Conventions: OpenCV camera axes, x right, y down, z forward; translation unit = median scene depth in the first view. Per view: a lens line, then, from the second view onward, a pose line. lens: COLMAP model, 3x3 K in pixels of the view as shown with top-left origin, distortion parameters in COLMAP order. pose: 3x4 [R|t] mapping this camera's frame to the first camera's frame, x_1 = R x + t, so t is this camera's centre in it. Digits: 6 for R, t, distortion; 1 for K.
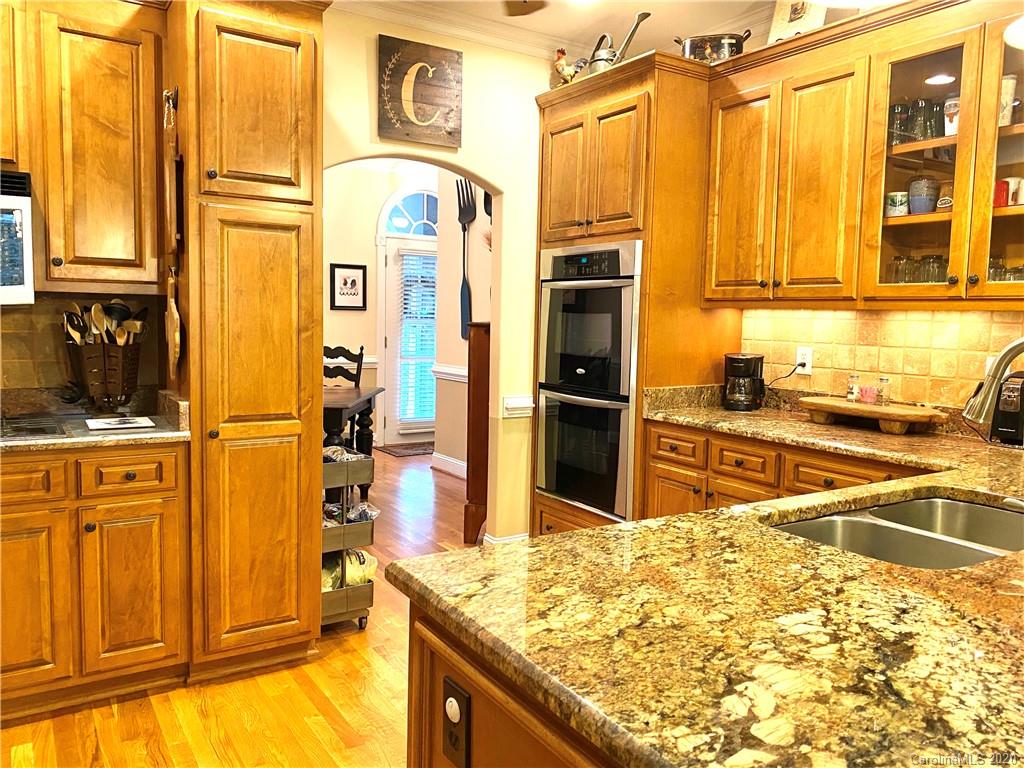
lens RADIAL K [[777.4, 0, 512.5], [0, 777.4, 377.8], [0, 0, 1]] dist [0.036767, -0.071808]
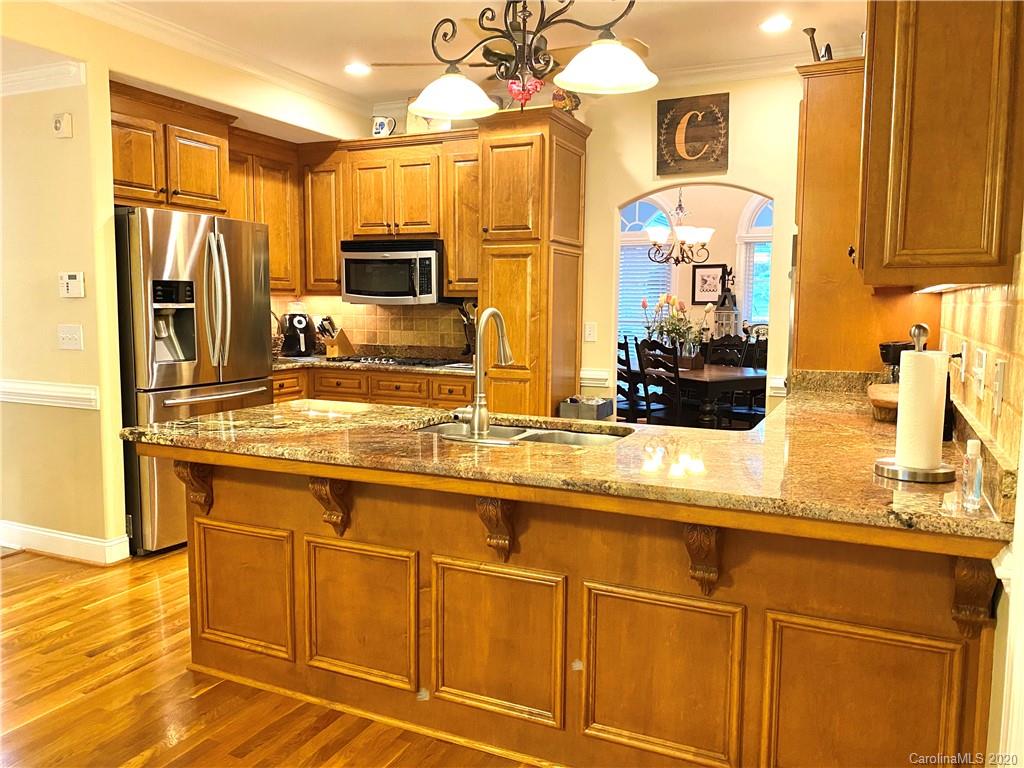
lens RADIAL K [[777.4, 0, 510.9], [0, 777.4, 386.2], [0, 0, 1]] dist [0.036767, -0.071808]
pose [[0.527332, 0.070811, -0.846704, 1.148476], [-0.062698, 0.997047, 0.044336, 0.016848], [0.847343, 0.029706, 0.530214, 0.095602]]
